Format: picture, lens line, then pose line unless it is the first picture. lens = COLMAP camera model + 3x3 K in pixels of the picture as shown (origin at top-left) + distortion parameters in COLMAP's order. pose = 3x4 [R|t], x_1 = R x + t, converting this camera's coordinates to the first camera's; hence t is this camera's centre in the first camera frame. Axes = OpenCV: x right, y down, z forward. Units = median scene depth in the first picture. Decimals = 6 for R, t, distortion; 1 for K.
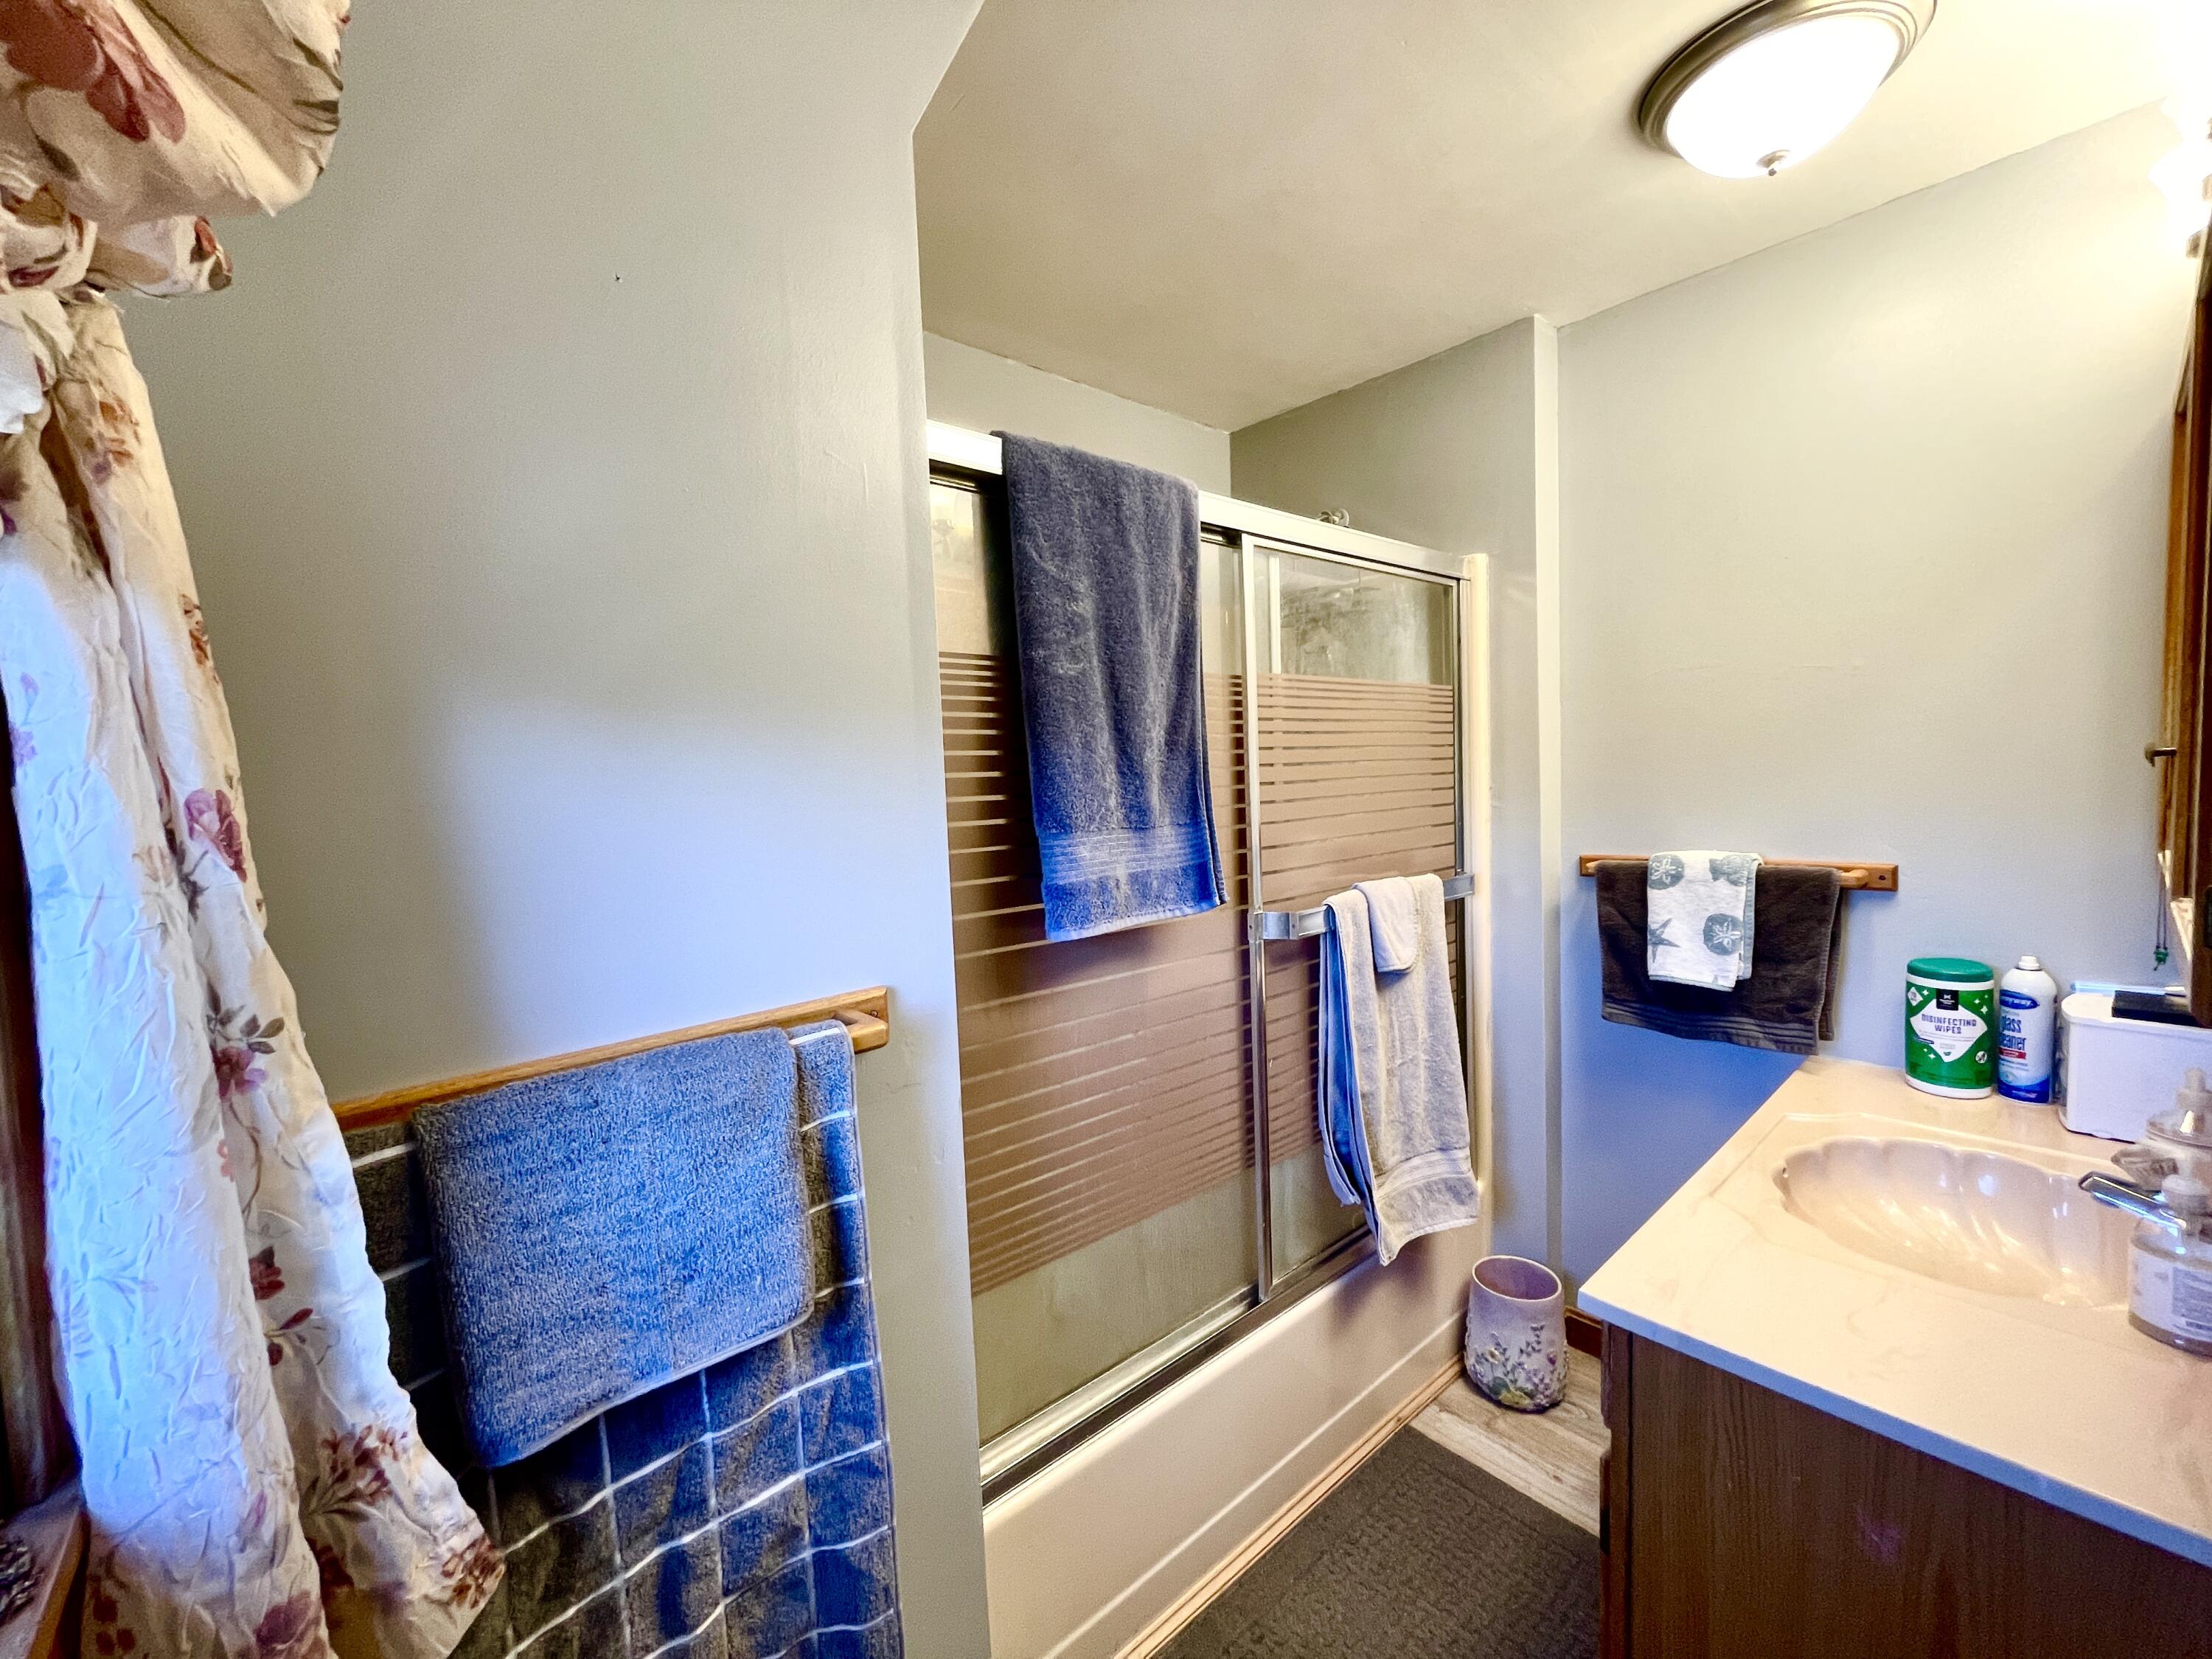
lens RADIAL K [[895.3, 0, 1104.7], [0, 895.3, 822.9], [0, 0, 1]] dist [-0.000018, -0.000578]
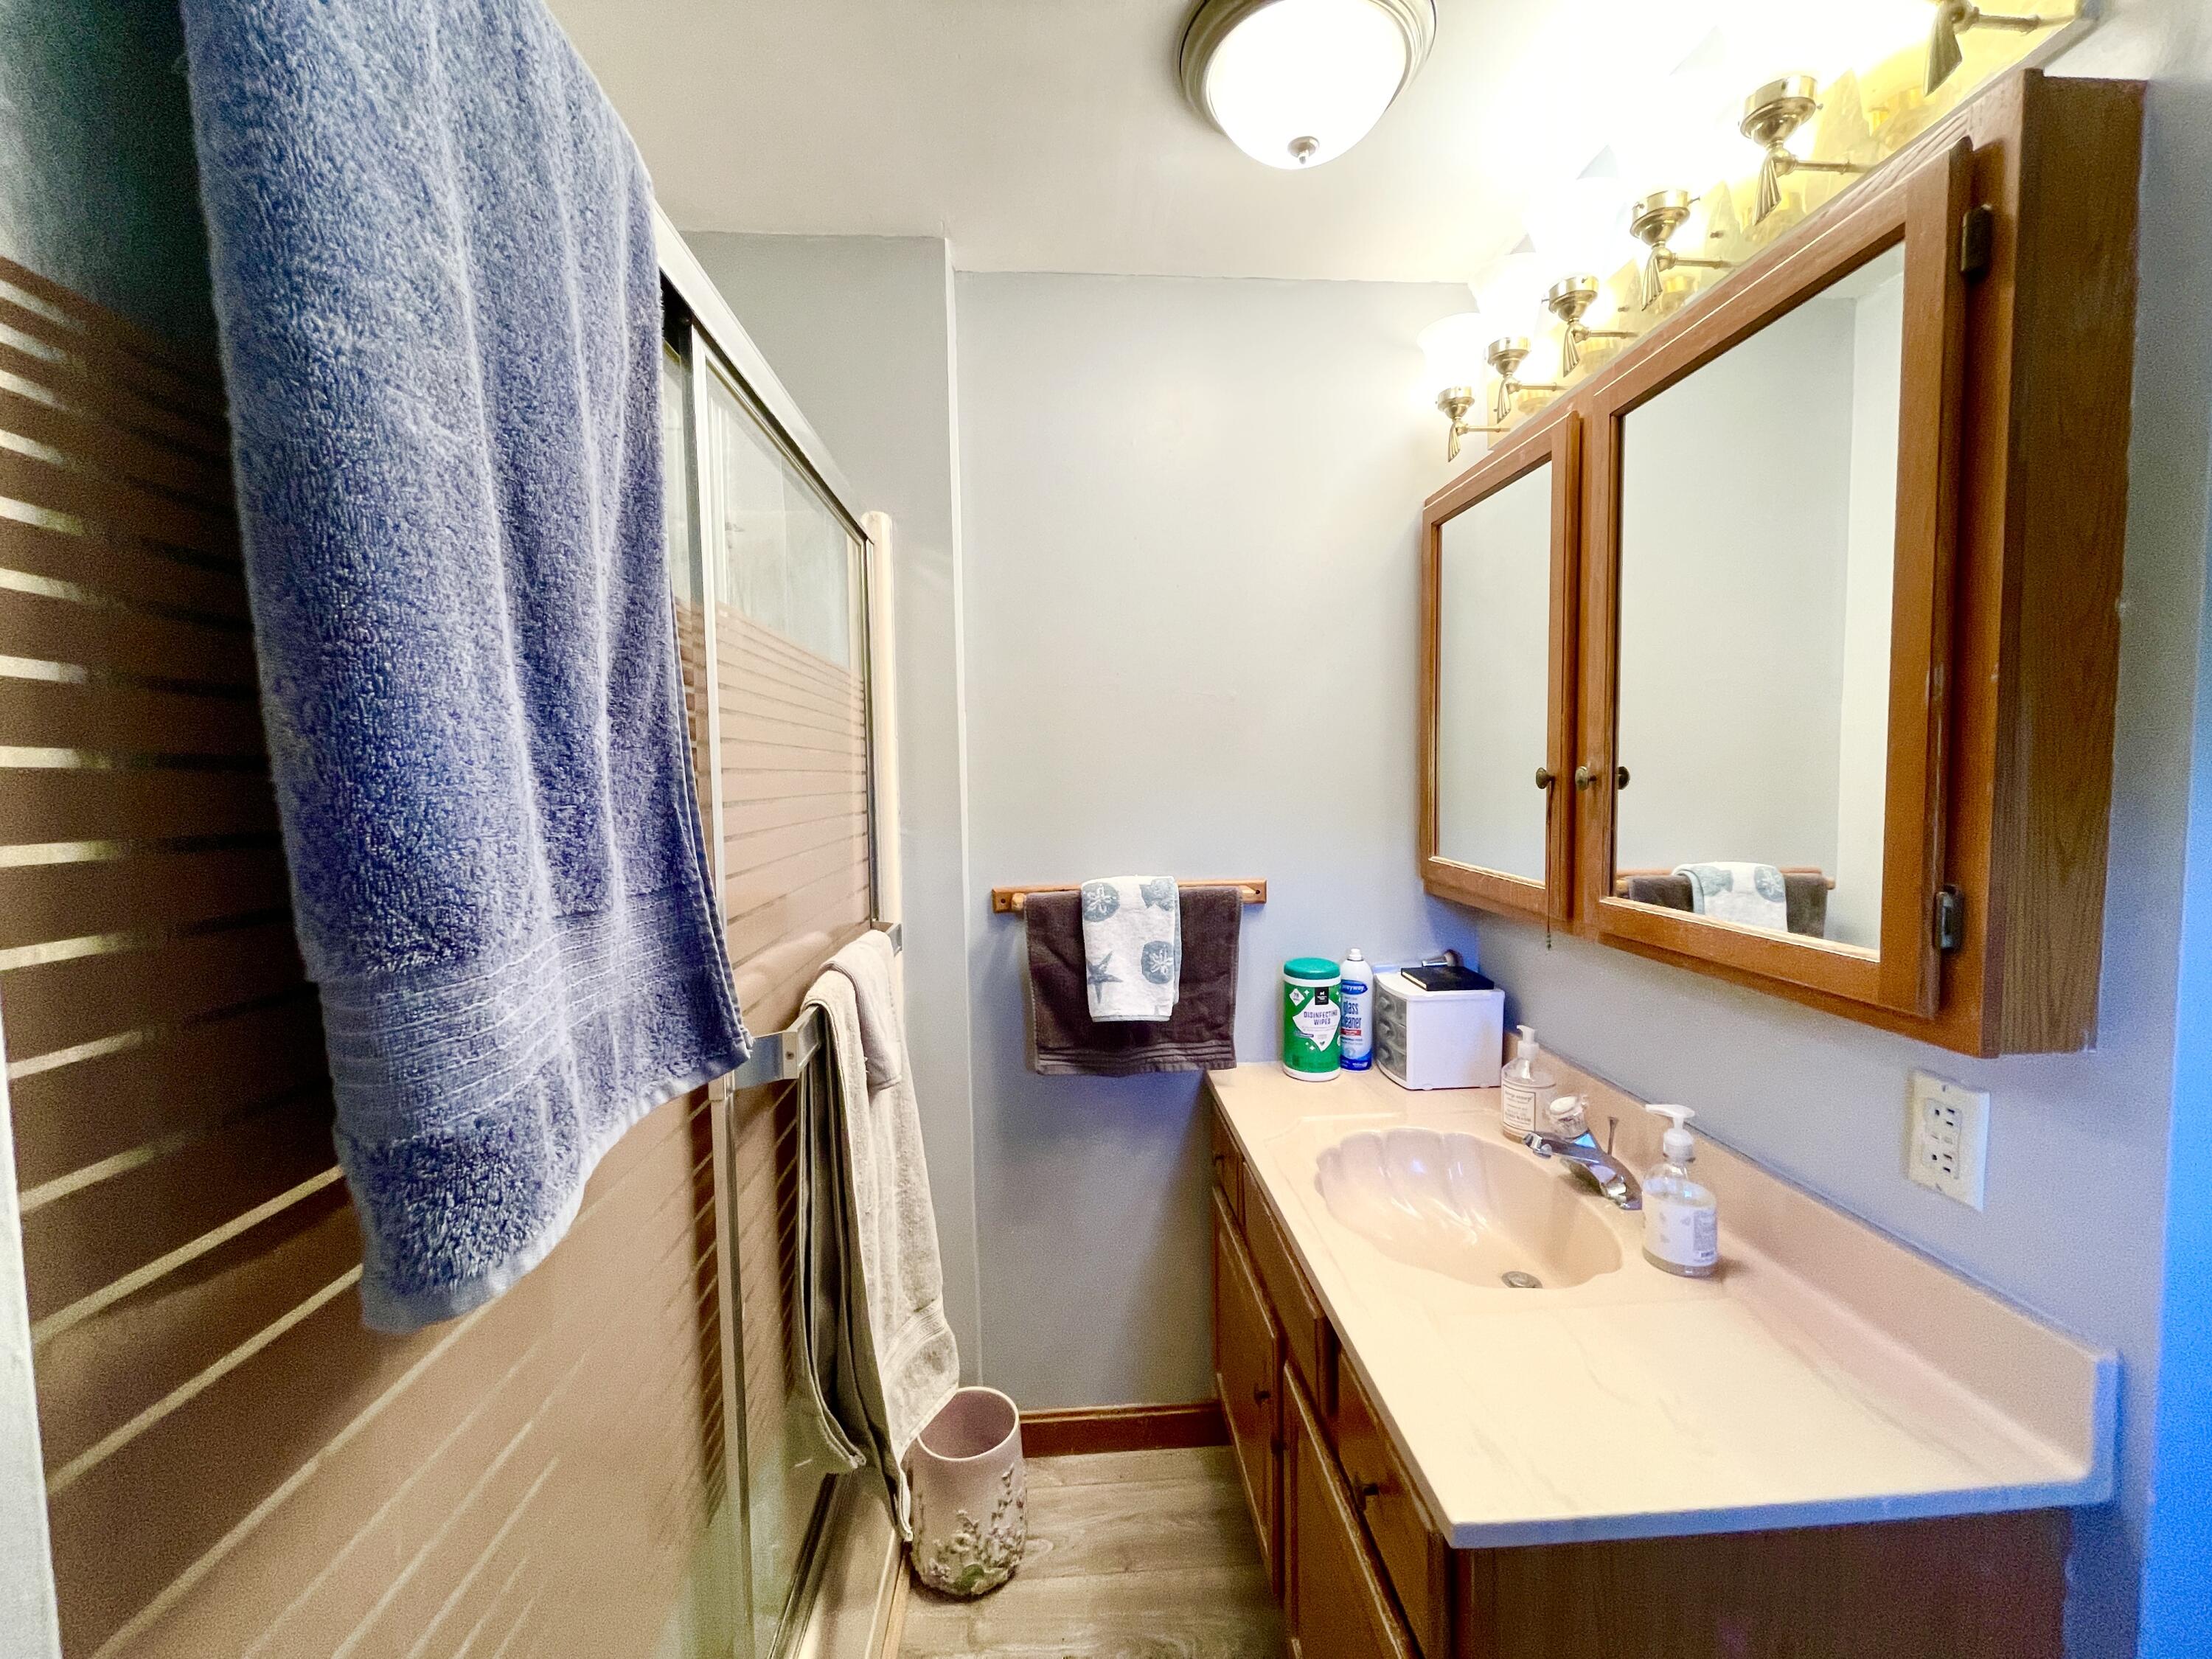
lens RADIAL K [[895.3, 0, 1108.2], [0, 895.3, 827.9], [0, 0, 1]] dist [-0.000018, -0.000578]
pose [[0.604810, -0.017733, 0.796173, -0.125076], [0.036966, 0.999300, -0.005823, -0.019311], [-0.795512, 0.032953, 0.605041, 0.527061]]
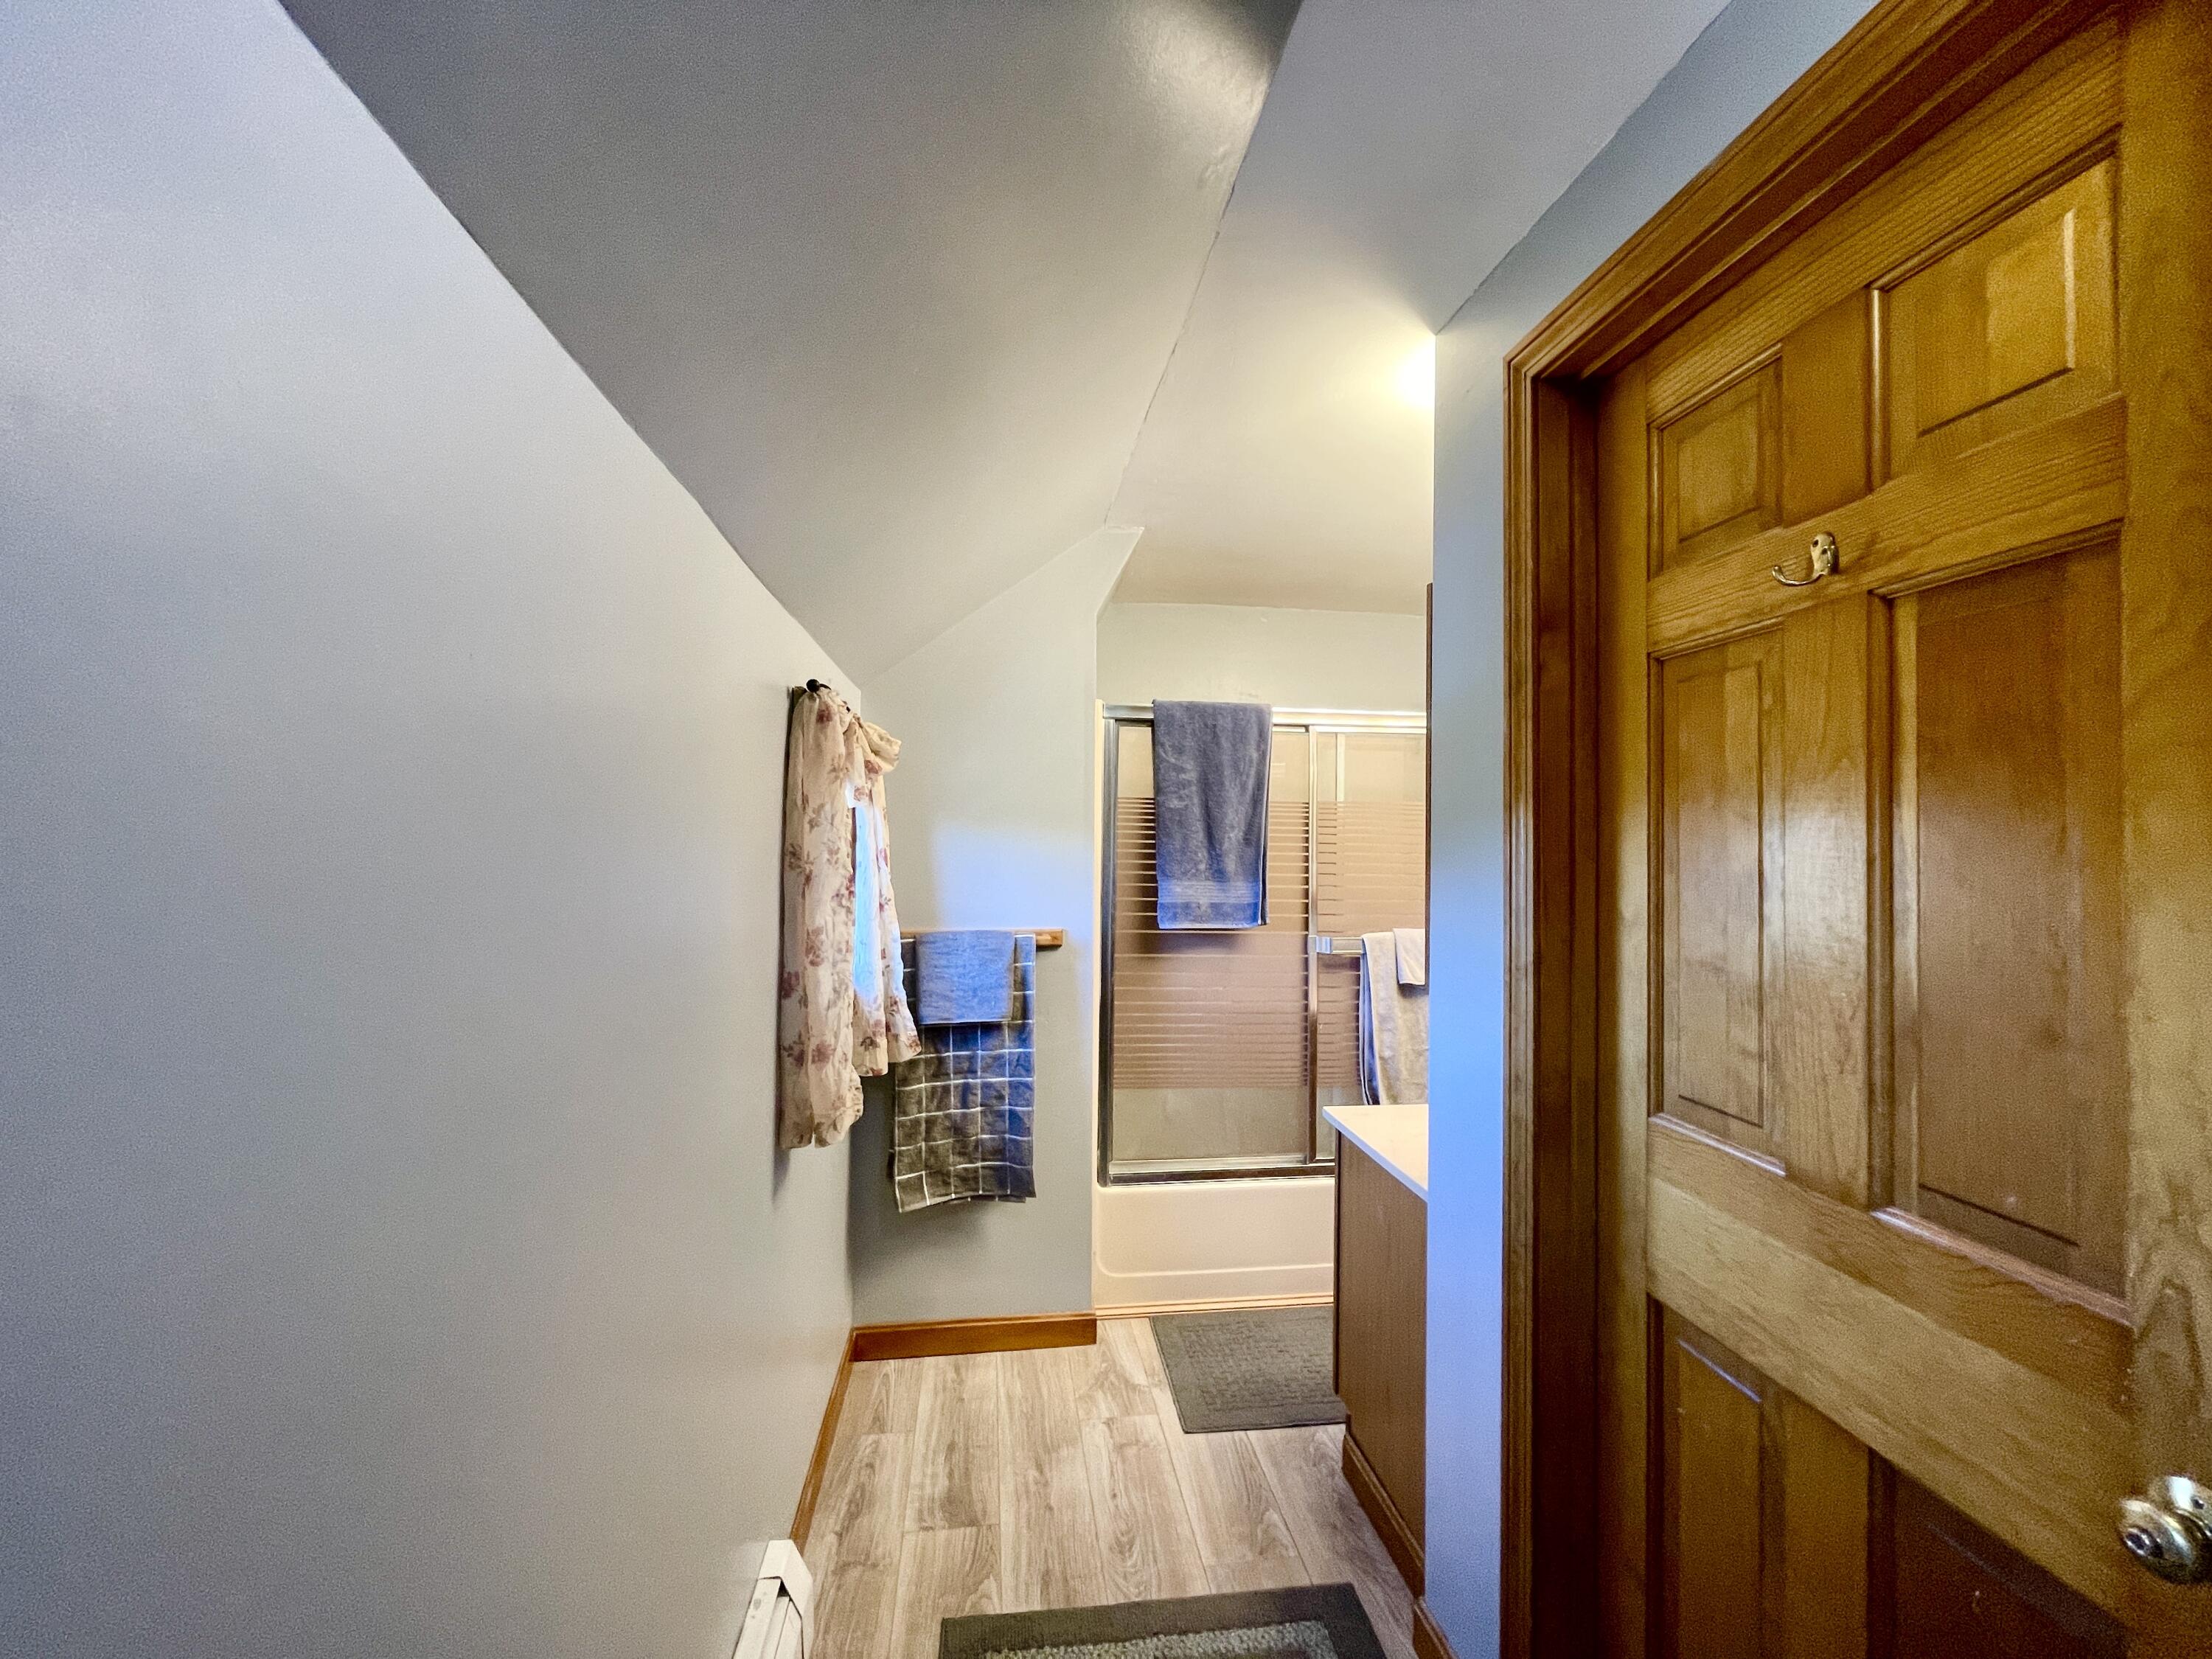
lens RADIAL K [[895.3, 0, 1098.0], [0, 895.3, 824.5], [0, 0, 1]] dist [-0.000018, -0.000578]
pose [[0.830057, 0.044714, -0.555883, 0.853282], [-0.077651, 0.996337, -0.035808, -0.025290], [0.552246, 0.072887, 0.830489, -0.768662]]
